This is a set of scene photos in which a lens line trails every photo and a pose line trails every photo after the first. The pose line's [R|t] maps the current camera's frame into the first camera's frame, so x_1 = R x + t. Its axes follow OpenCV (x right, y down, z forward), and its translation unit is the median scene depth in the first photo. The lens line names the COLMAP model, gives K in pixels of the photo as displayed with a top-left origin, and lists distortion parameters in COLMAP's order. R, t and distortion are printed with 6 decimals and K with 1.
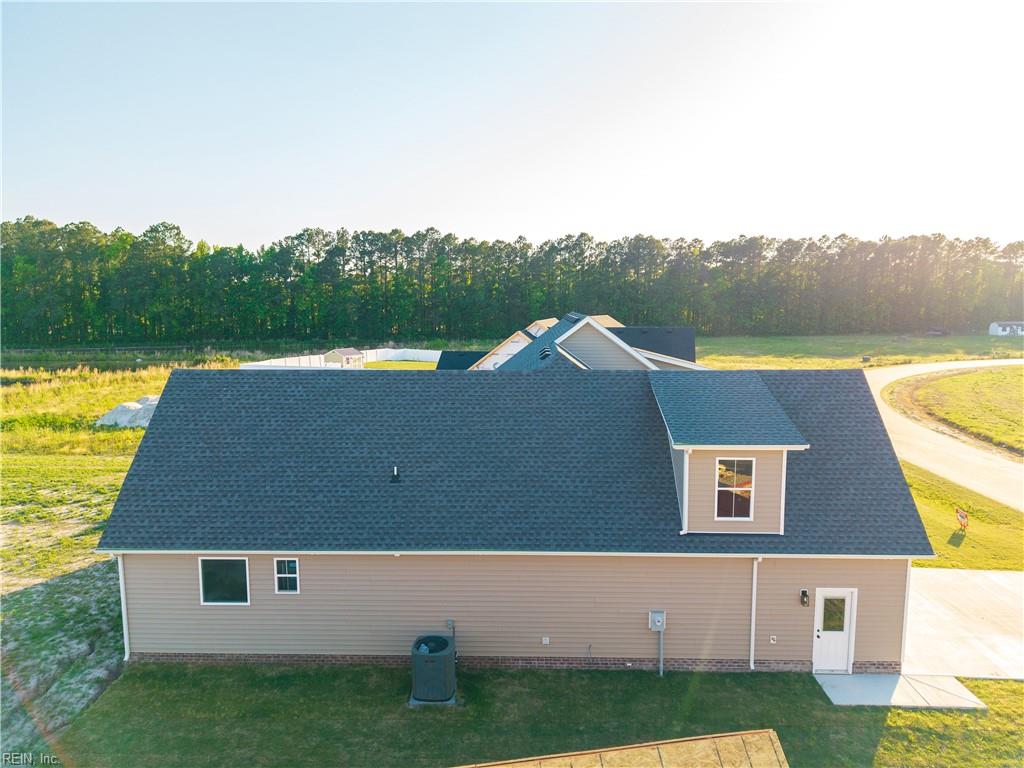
lens RADIAL K [[680.8, 0, 523.4], [0, 680.8, 385.9], [0, 0, 1]] dist [0.044150, -0.056942]
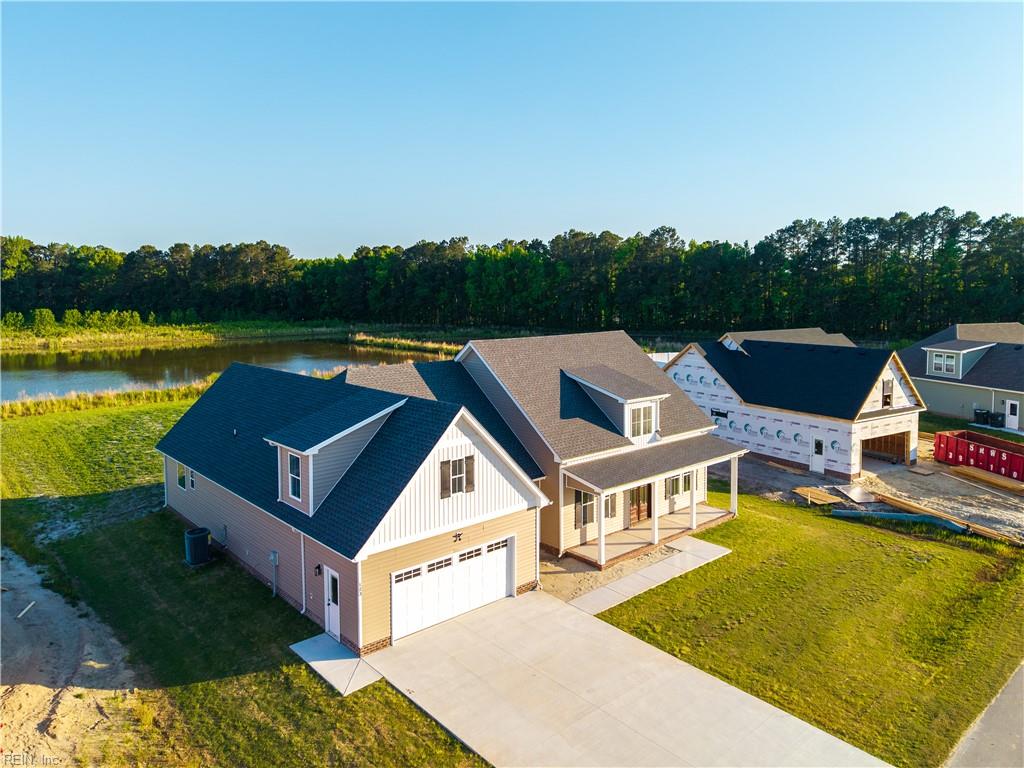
lens RADIAL K [[705.5, 0, 514.6], [0, 705.5, 326.1], [0, 0, 1]] dist [0.053883, -0.070277]
pose [[0.679276, 0.034187, -0.733086, 0.975926], [-0.083245, 0.996057, -0.030684, -0.088086], [0.729146, 0.081869, 0.679443, 0.175540]]
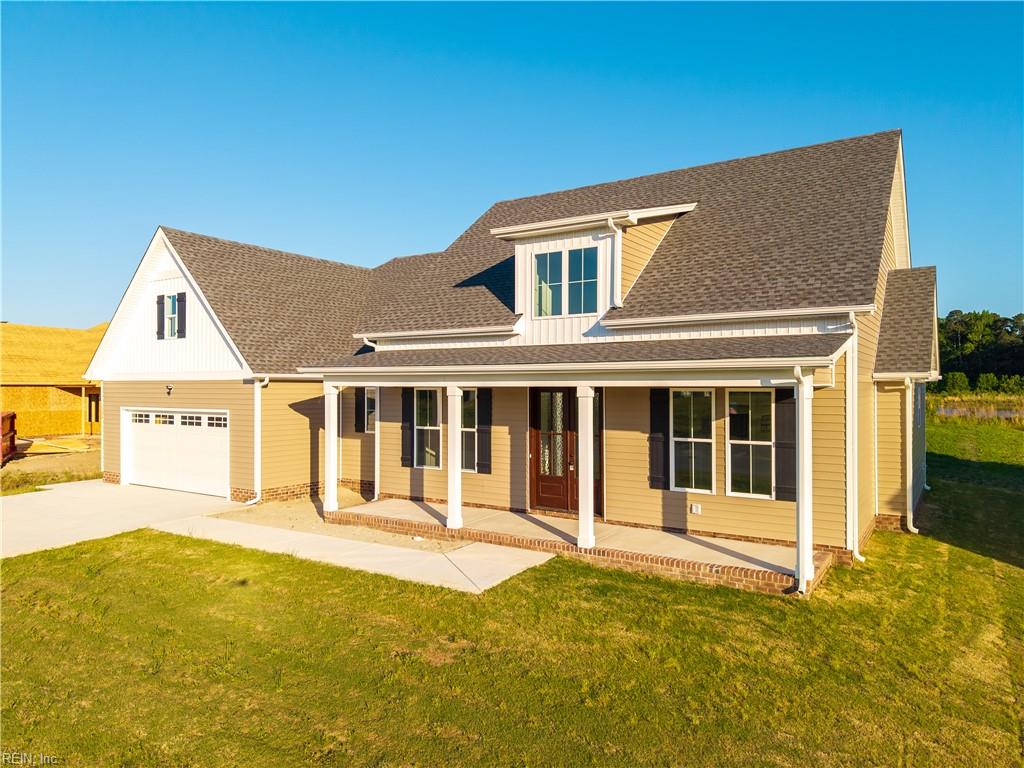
lens RADIAL K [[680.8, 0, 523.4], [0, 680.8, 385.9], [0, 0, 1]] dist [0.044150, -0.056942]
pose [[-0.522364, -0.001313, -0.852722, 0.715381], [-0.103176, 0.992749, 0.061676, 0.058000], [0.846458, 0.120197, -0.518712, 1.340120]]
